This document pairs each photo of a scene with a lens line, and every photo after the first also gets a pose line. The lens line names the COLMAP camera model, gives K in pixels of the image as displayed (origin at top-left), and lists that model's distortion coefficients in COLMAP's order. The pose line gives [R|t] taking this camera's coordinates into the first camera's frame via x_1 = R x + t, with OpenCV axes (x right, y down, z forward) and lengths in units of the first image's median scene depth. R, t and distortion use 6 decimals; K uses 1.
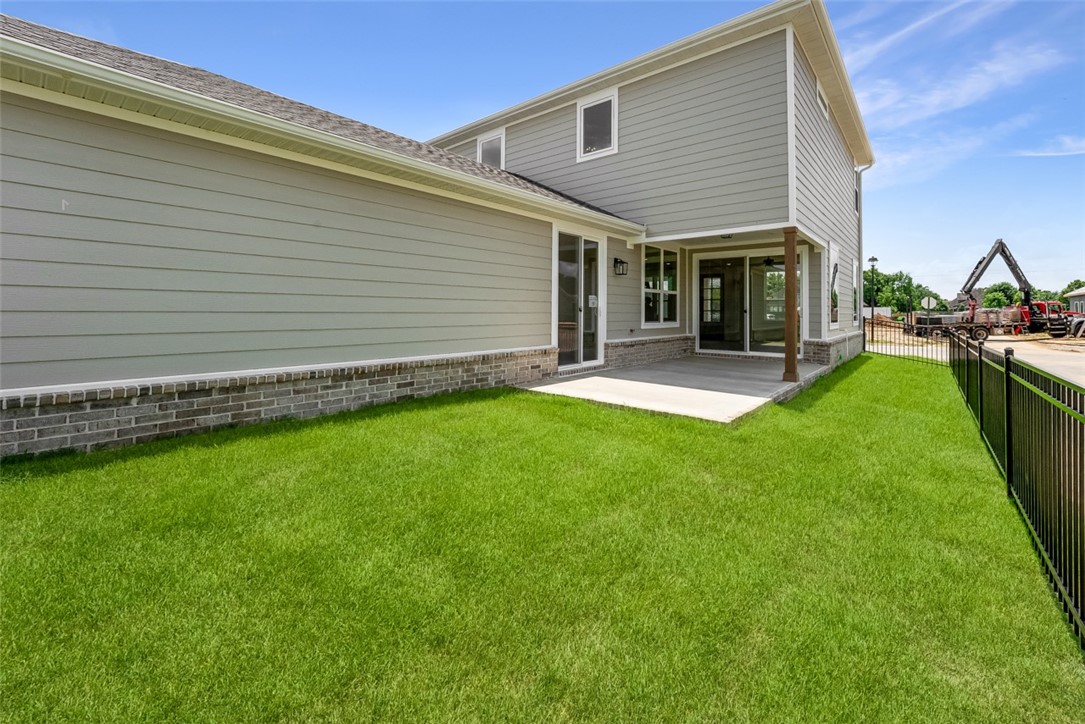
lens RADIAL K [[444.3, 0, 544.0], [0, 444.3, 305.2], [0, 0, 1]] dist [-0.003060, 0.000435]
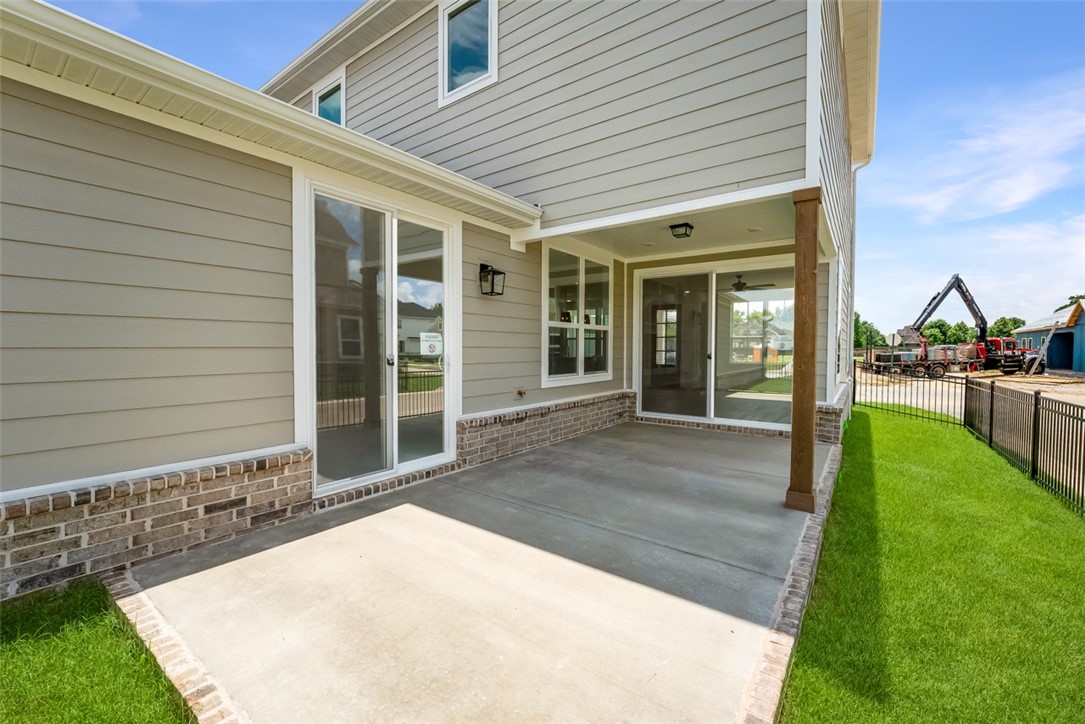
lens RADIAL K [[444.3, 0, 541.7], [0, 444.3, 362.7], [0, 0, 1]] dist [-0.003060, 0.000435]
pose [[0.997038, -0.005760, 0.076694, 0.112099], [0.002117, 0.998869, 0.047496, -0.006204], [-0.076880, -0.047193, 0.995923, 0.261388]]
